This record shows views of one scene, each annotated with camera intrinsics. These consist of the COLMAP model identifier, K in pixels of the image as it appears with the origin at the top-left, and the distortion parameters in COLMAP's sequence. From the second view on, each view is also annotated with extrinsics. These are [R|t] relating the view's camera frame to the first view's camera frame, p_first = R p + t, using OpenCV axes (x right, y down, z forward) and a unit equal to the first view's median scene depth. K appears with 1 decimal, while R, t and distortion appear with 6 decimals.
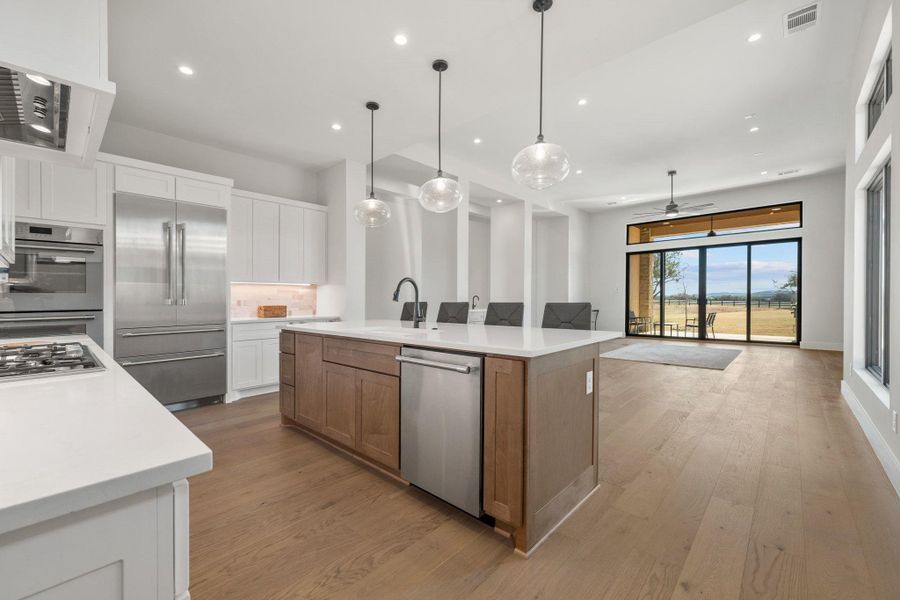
lens RADIAL K [[365.6, 0, 450.0], [0, 365.6, 300.0], [0, 0, 1]] dist [0.001048, -0.000193]
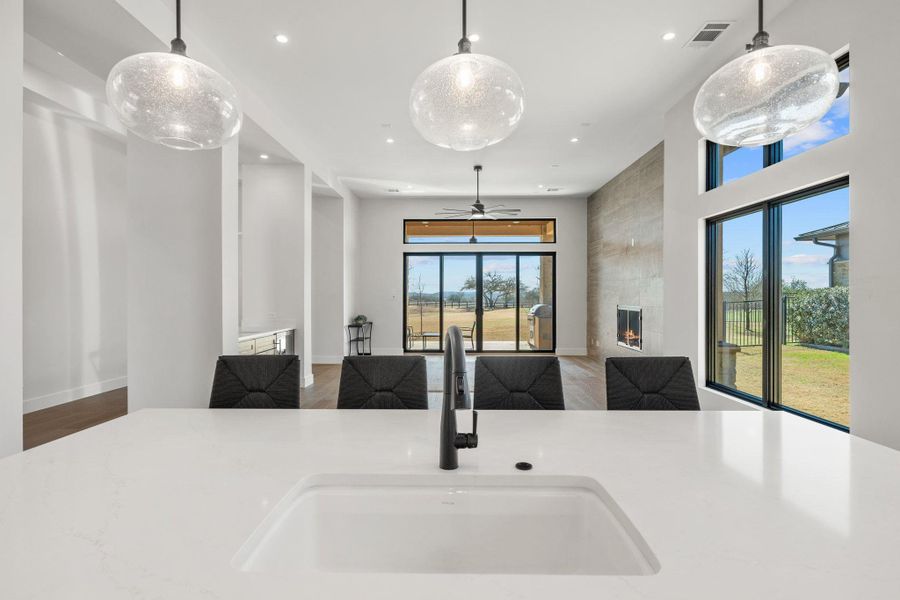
lens RADIAL K [[437.4, 0, 450.0], [0, 437.4, 300.0], [0, 0, 1]] dist [0.000325, -0.000102]
pose [[0.745121, 0.001822, 0.666926, -0.137245], [-0.002521, 0.999997, 0.000084, -0.031006], [-0.666924, -0.001744, 0.745124, 0.261357]]
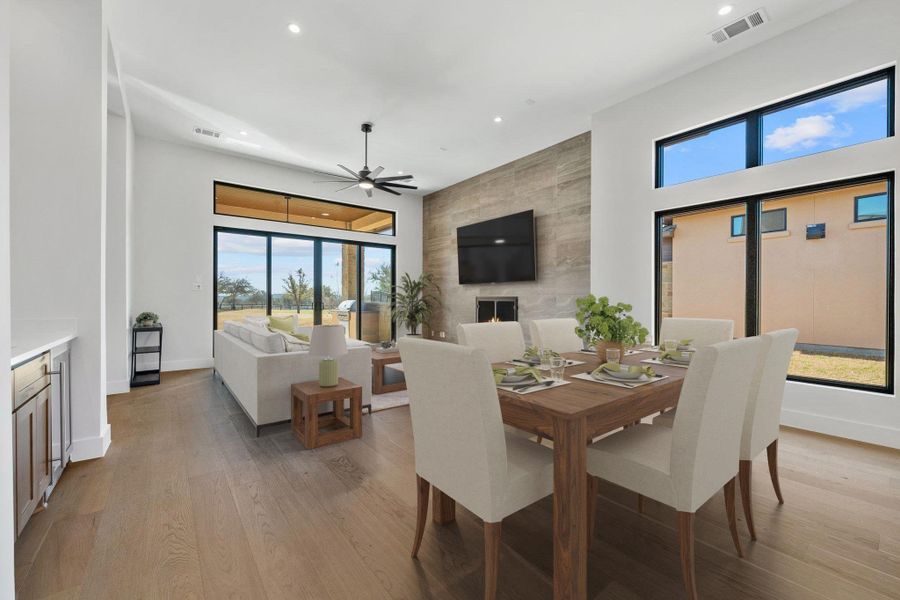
lens RADIAL K [[363.1, 0, 448.7], [0, 363.1, 298.3], [0, 0, 1]] dist [-0.000673, 0.000140]
pose [[0.154986, 0.011284, 0.987852, -0.064339], [0.000696, 0.999933, -0.011531, -0.004619], [-0.987916, 0.002475, 0.154968, 0.721428]]
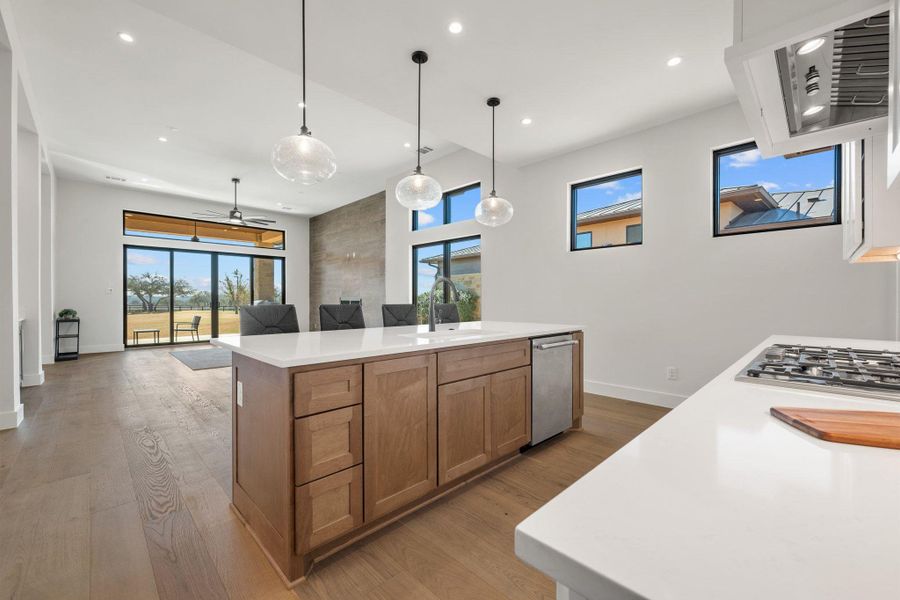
lens RADIAL K [[365.6, 0, 450.0], [0, 365.6, 300.0], [0, 0, 1]] dist [0.001048, -0.000193]
pose [[0.043878, 0.008375, 0.999002, -0.390061], [0.004039, 0.999955, -0.008560, 0.002079], [-0.999029, 0.004411, 0.043842, 0.346272]]
